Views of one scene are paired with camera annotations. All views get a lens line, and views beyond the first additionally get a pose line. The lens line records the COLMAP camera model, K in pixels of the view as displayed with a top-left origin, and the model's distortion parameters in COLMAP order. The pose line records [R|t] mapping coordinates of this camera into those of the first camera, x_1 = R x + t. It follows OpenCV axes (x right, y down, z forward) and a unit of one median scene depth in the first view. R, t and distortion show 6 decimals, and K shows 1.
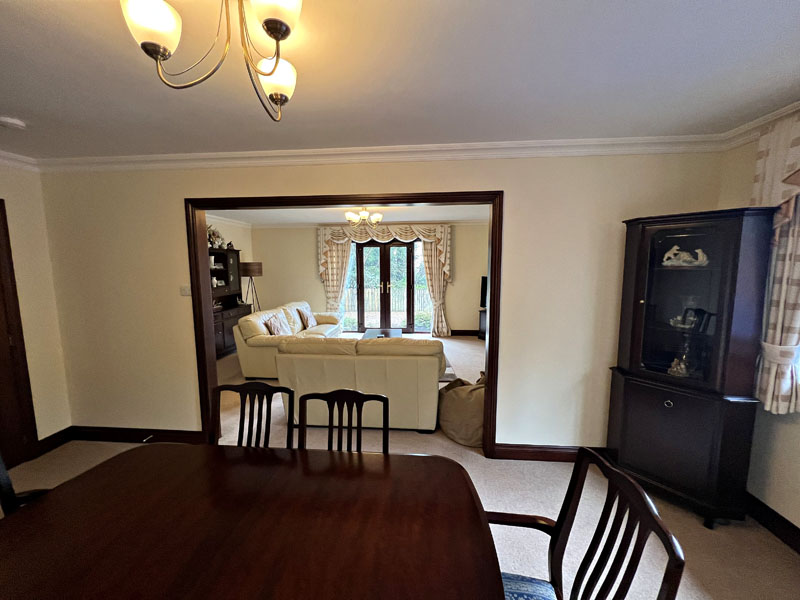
lens RADIAL K [[320.8, 0, 399.8], [0, 320.8, 298.0], [0, 0, 1]] dist [-0.002545, -0.000009]
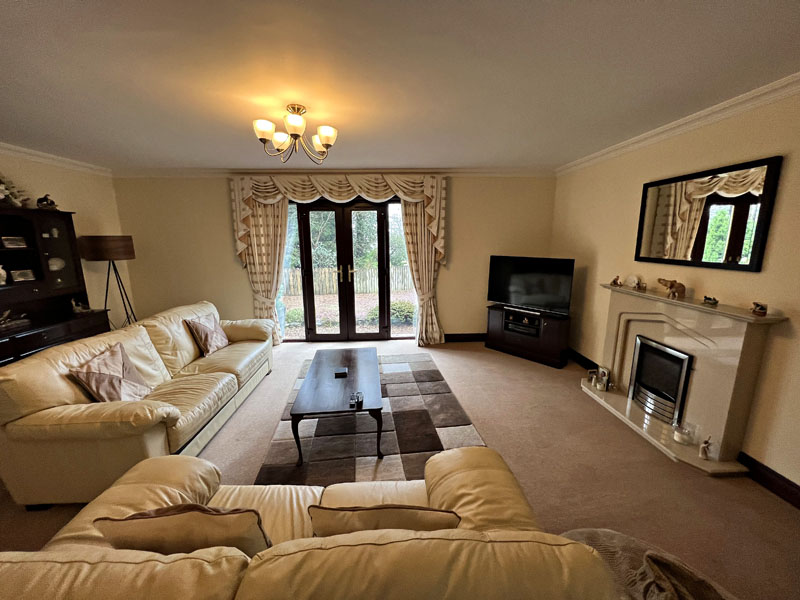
lens RADIAL K [[320.8, 0, 399.8], [0, 320.8, 297.7], [0, 0, 1]] dist [-0.002545, -0.000009]
pose [[0.991276, -0.028574, 0.128670, -0.022705], [0.019216, 0.997118, 0.073395, -0.031708], [-0.130396, -0.070282, 0.988968, 0.348937]]
